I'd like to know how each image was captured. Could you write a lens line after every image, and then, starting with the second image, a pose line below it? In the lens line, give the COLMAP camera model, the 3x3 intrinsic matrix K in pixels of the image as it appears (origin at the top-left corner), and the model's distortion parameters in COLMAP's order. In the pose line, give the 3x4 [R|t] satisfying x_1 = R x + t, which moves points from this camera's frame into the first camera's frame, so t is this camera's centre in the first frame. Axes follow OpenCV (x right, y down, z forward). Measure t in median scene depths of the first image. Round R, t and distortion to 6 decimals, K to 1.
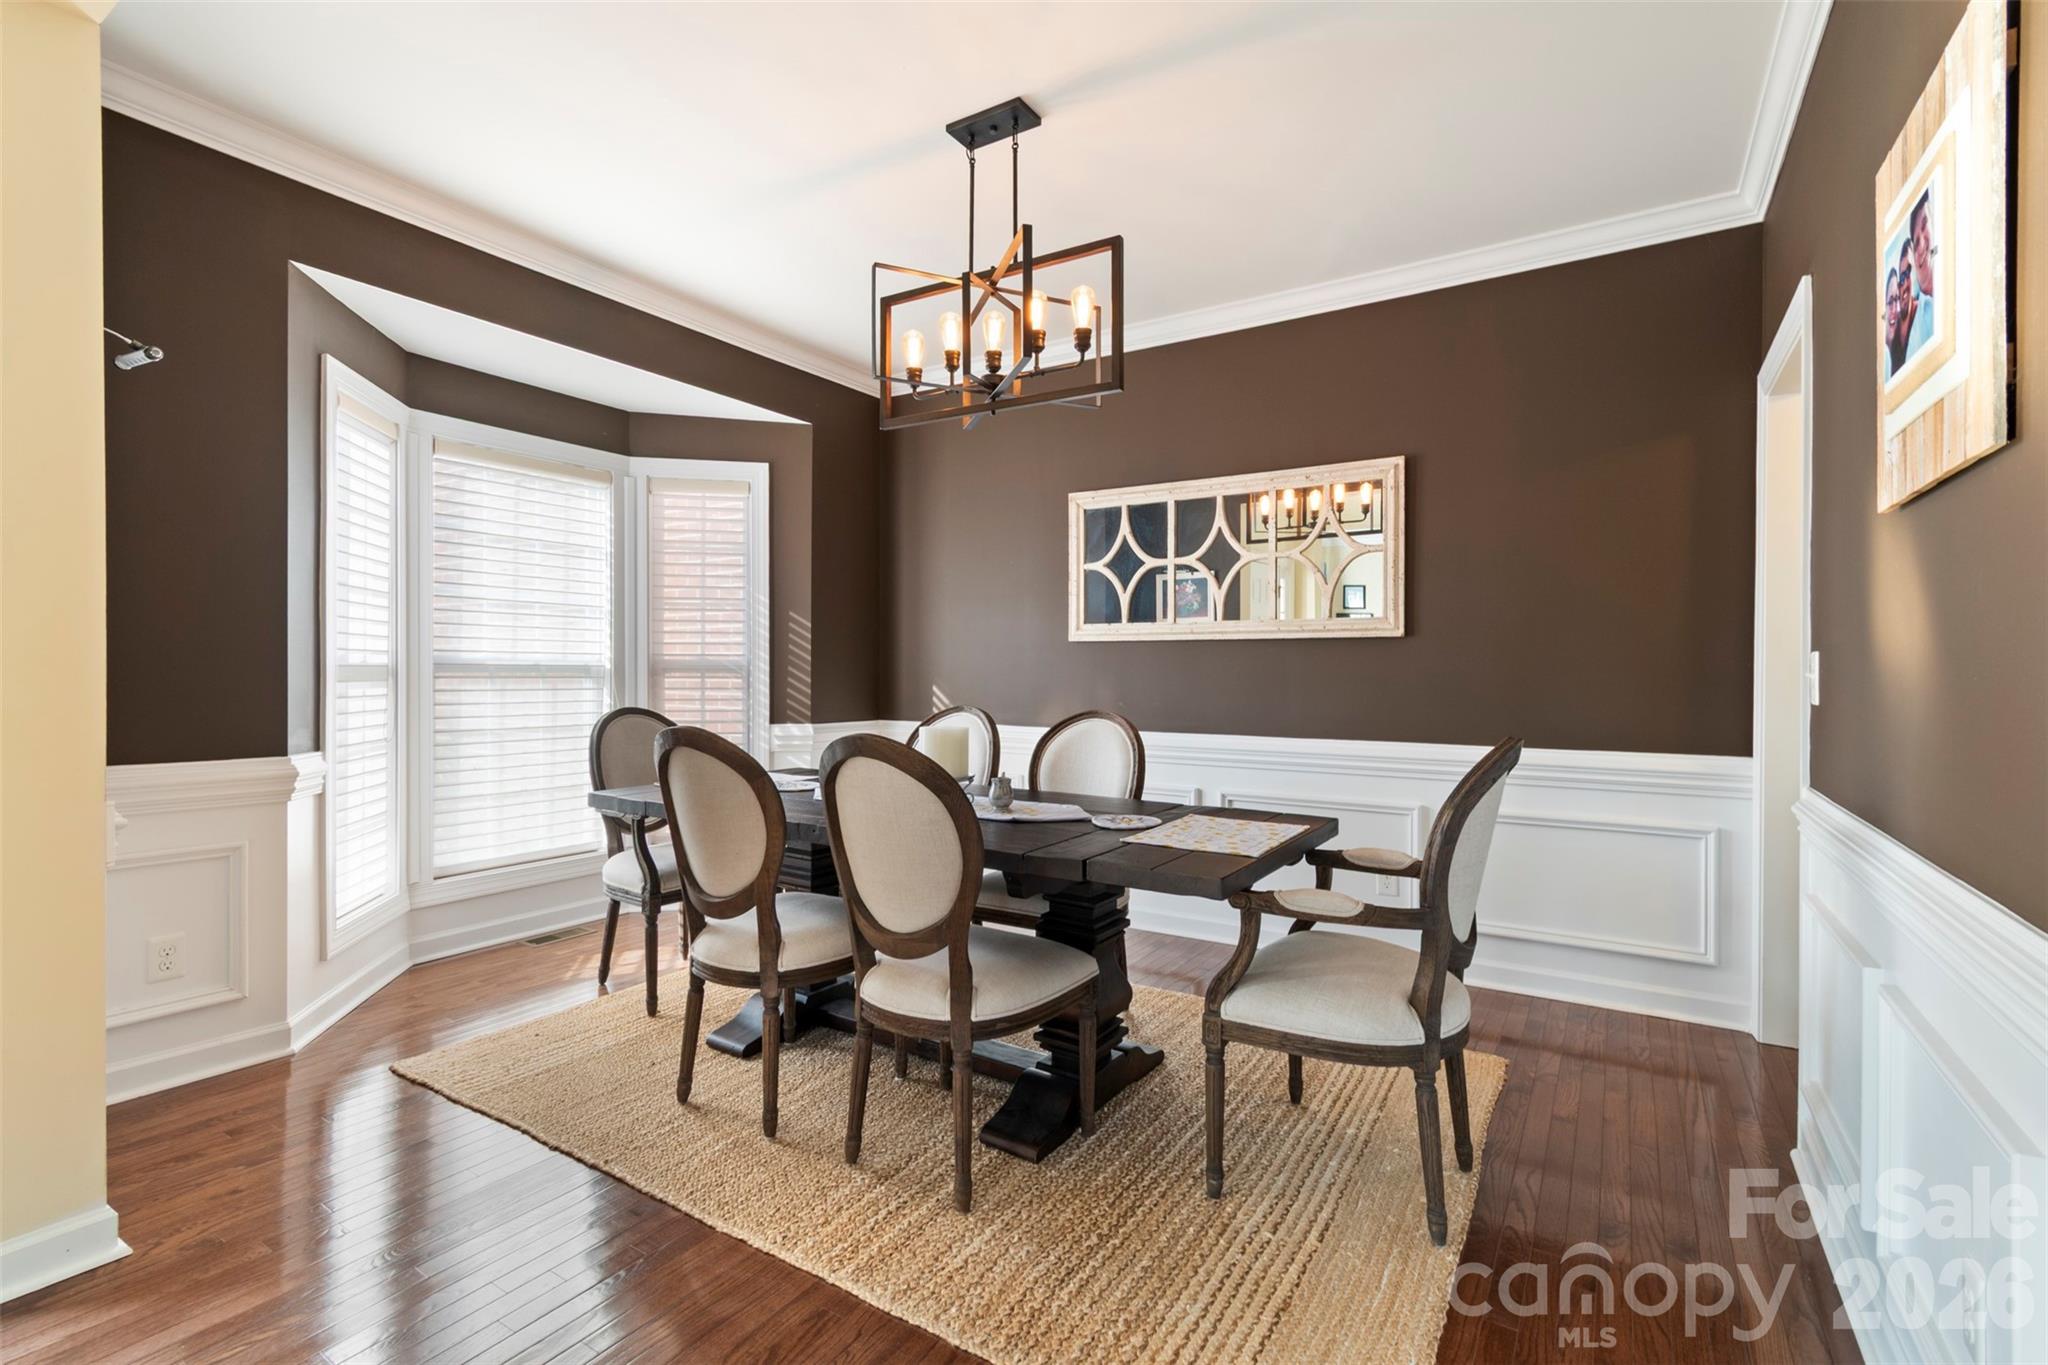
lens RADIAL K [[927.1, 0, 1038.7], [0, 927.1, 674.7], [0, 0, 1]] dist [0.005448, -0.000953]
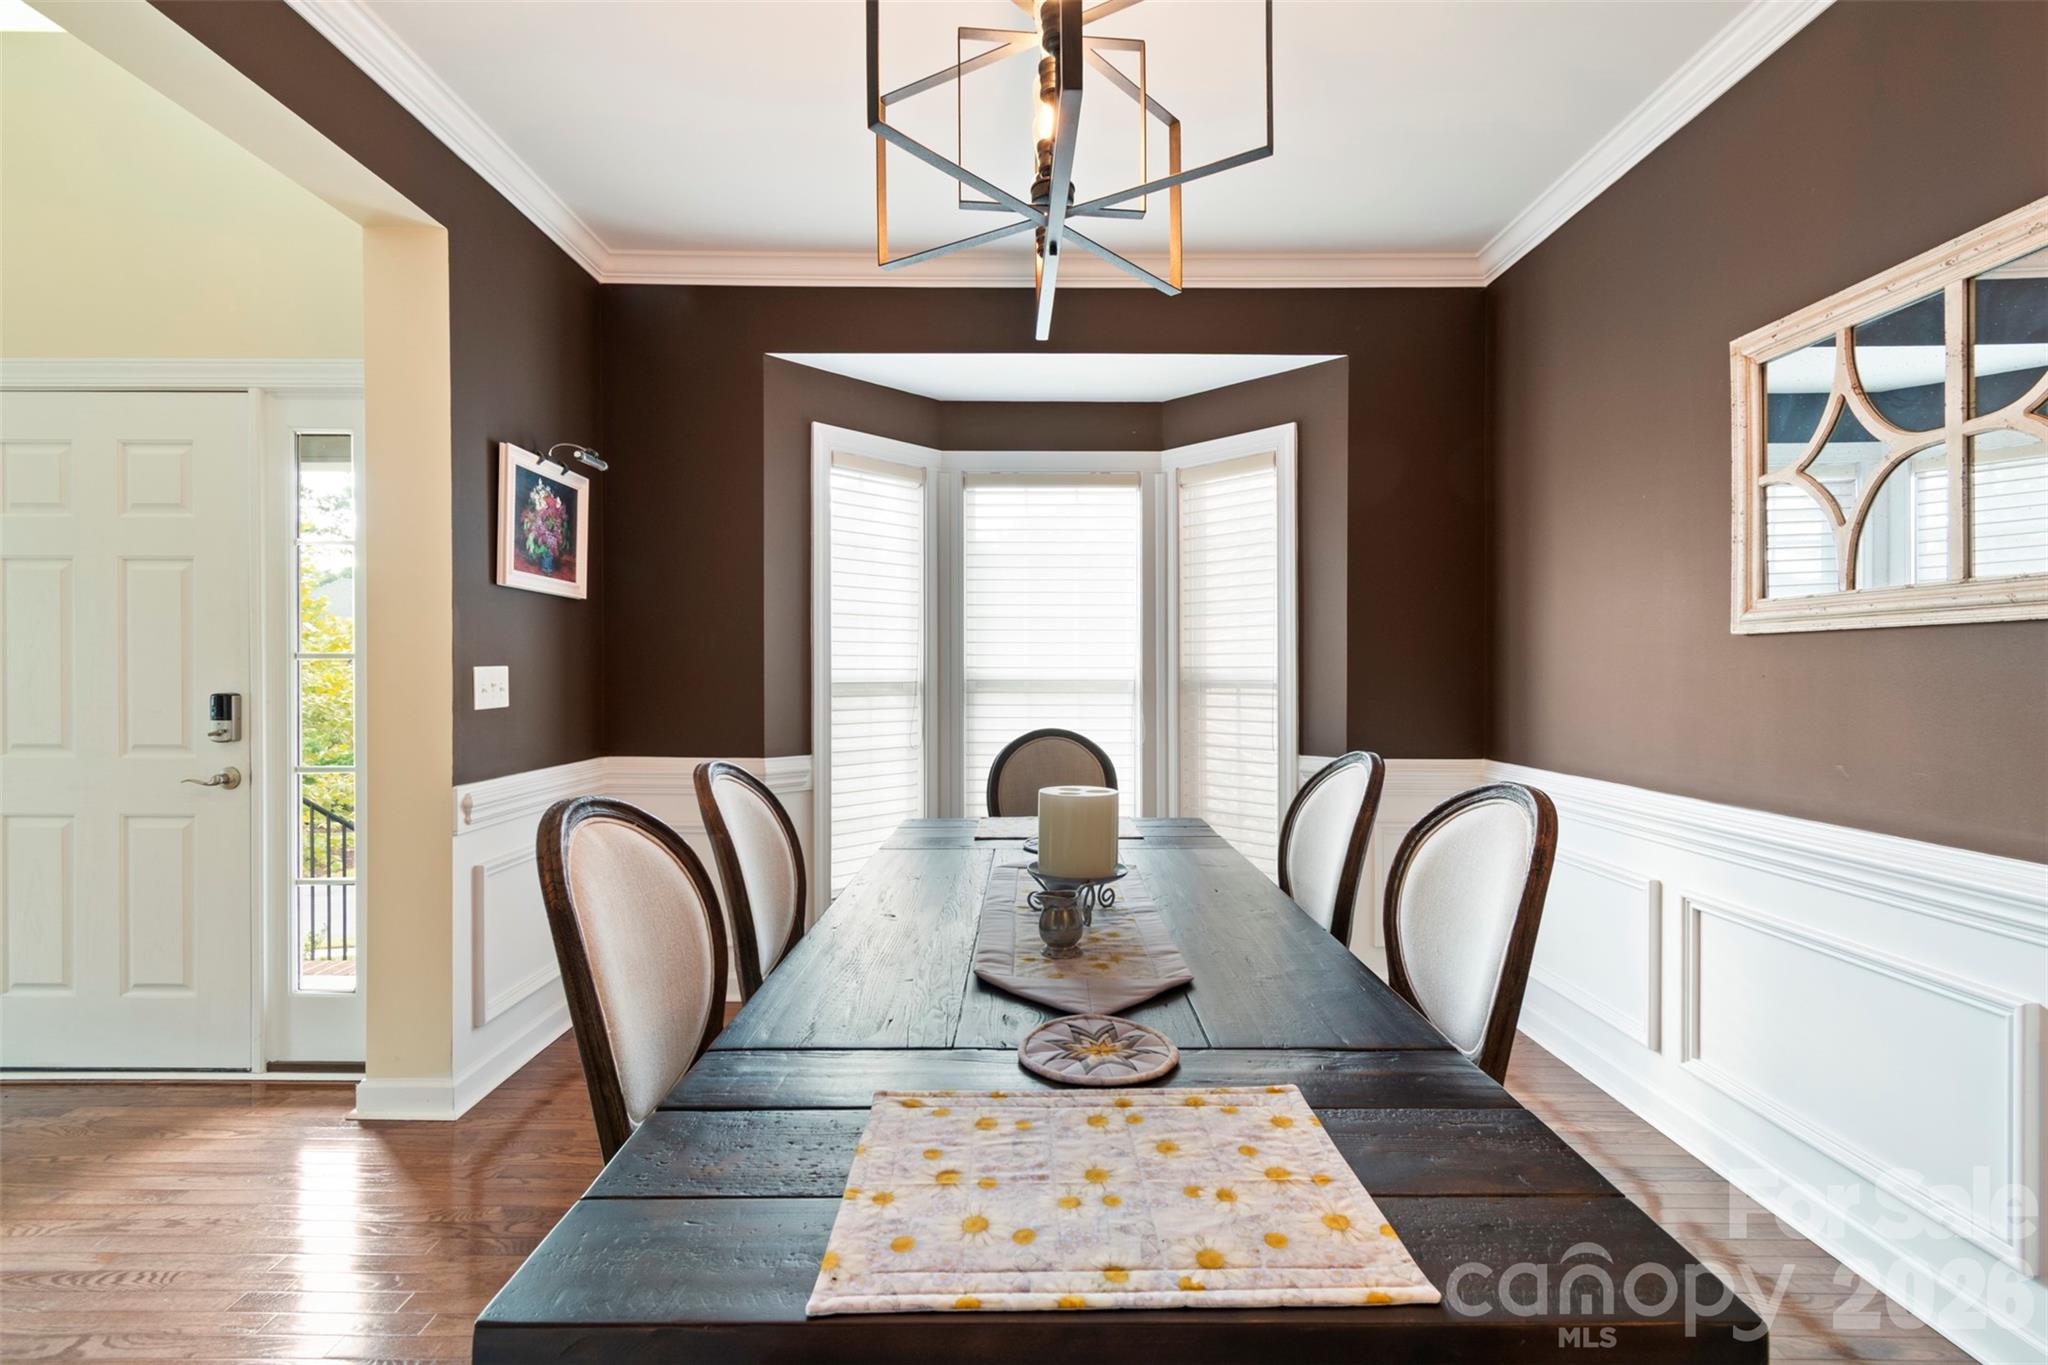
lens RADIAL K [[927.1, 0, 1022.4], [0, 927.1, 673.8], [0, 0, 1]] dist [0.005448, -0.000953]
pose [[0.529797, -0.003310, -0.848118, 0.361337], [-0.003805, 0.999973, -0.006279, -0.014426], [0.848116, 0.006554, 0.529770, 0.570191]]
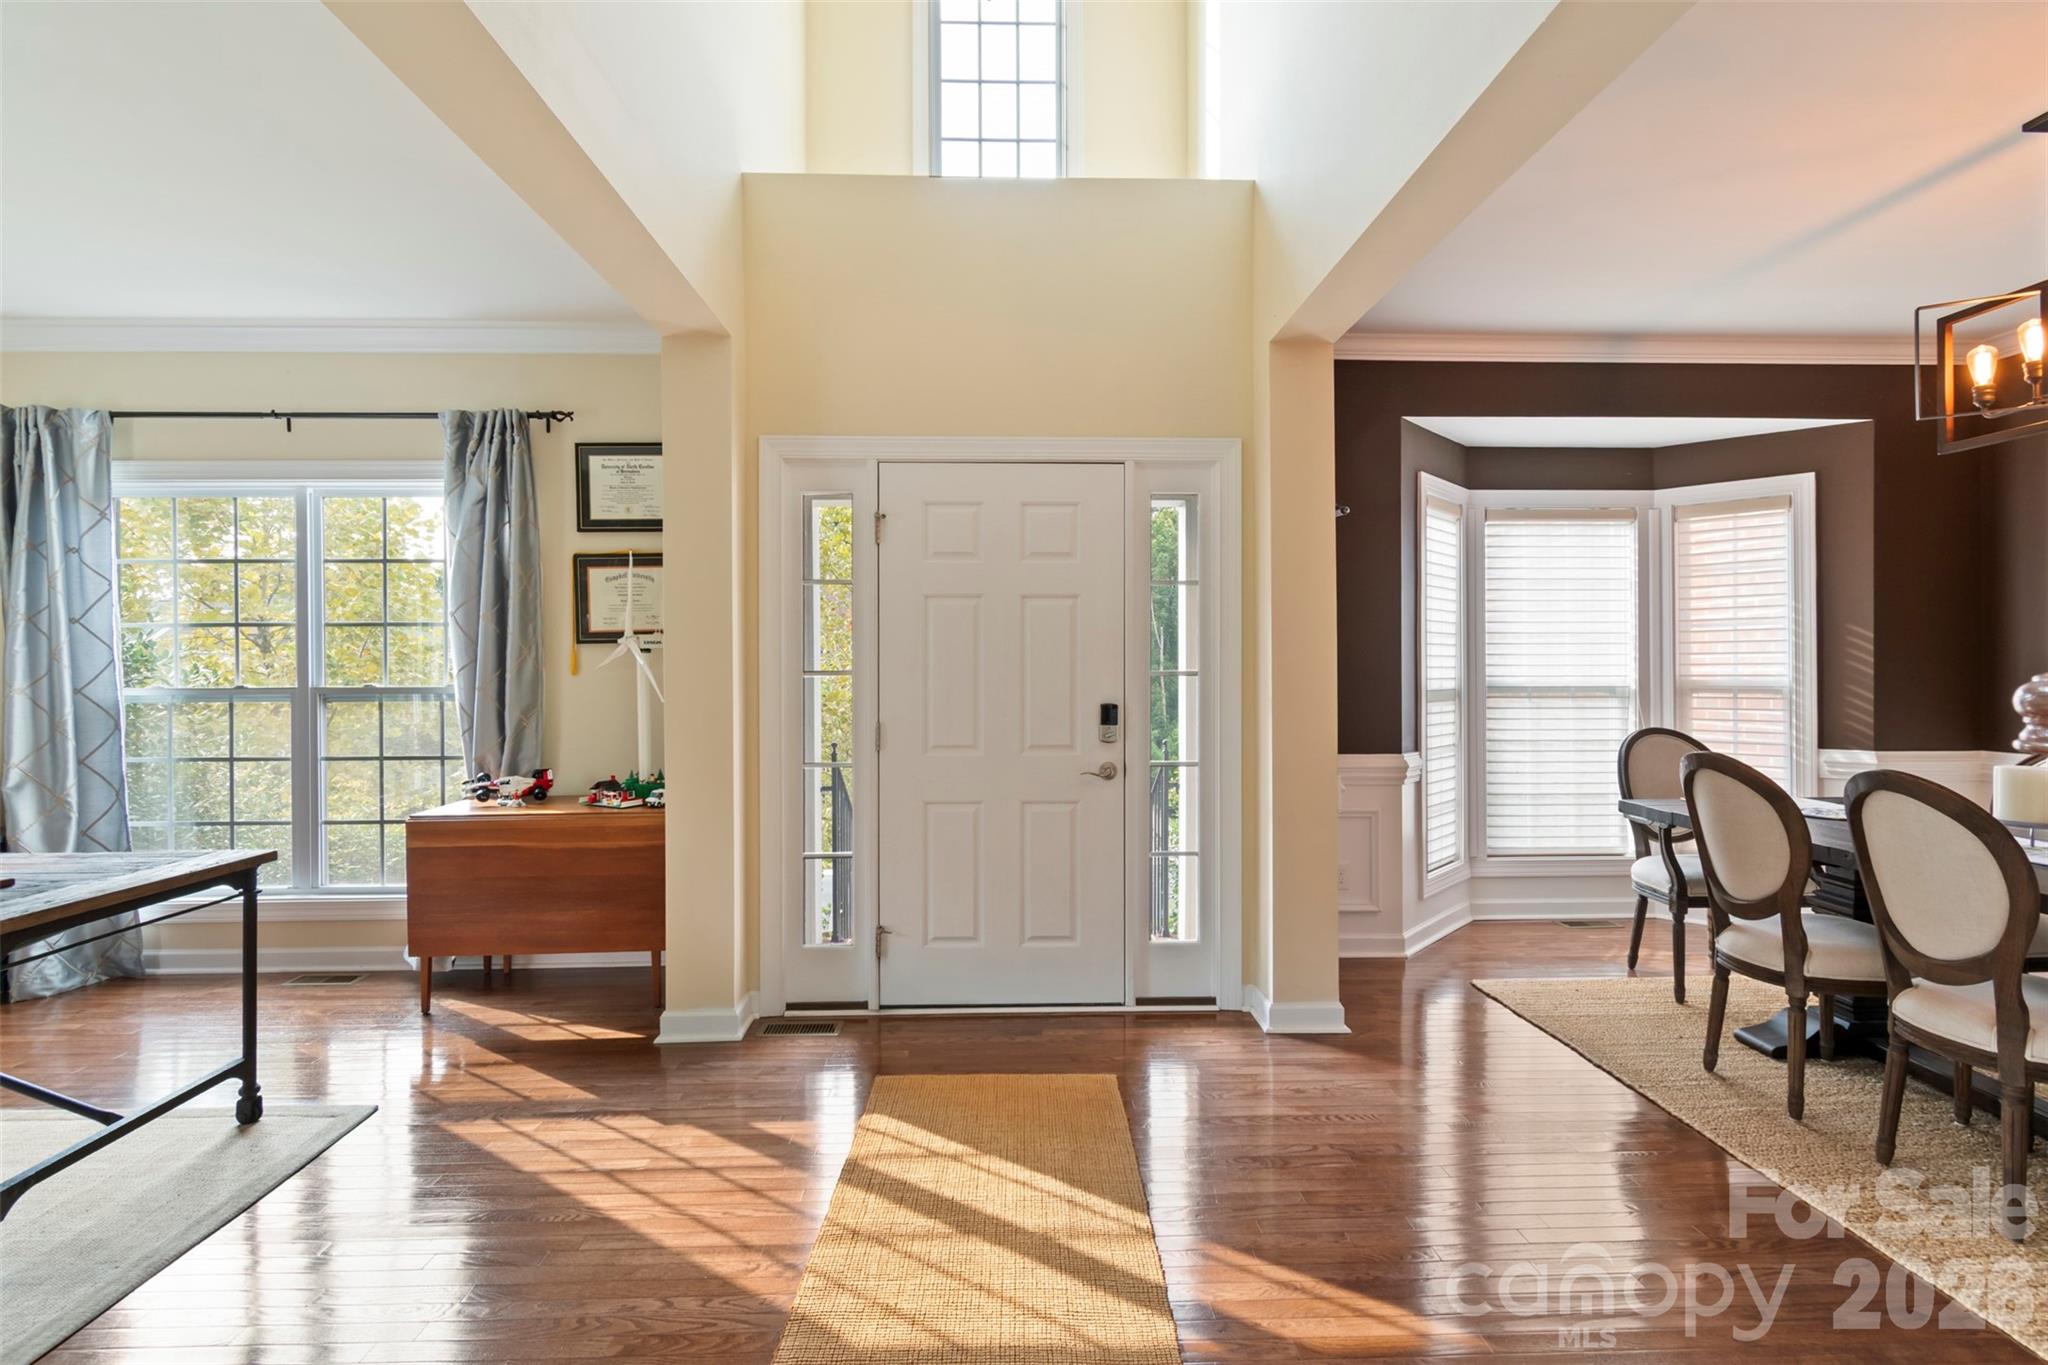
lens RADIAL K [[961.5, 0, 1020.9], [0, 961.5, 674.0], [0, 0, 1]] dist [-0.002213, -0.002632]
pose [[0.544373, -0.005162, -0.838827, 0.121746], [0.001644, 0.999986, -0.005087, -0.027954], [0.838842, 0.001390, 0.544374, -0.291918]]
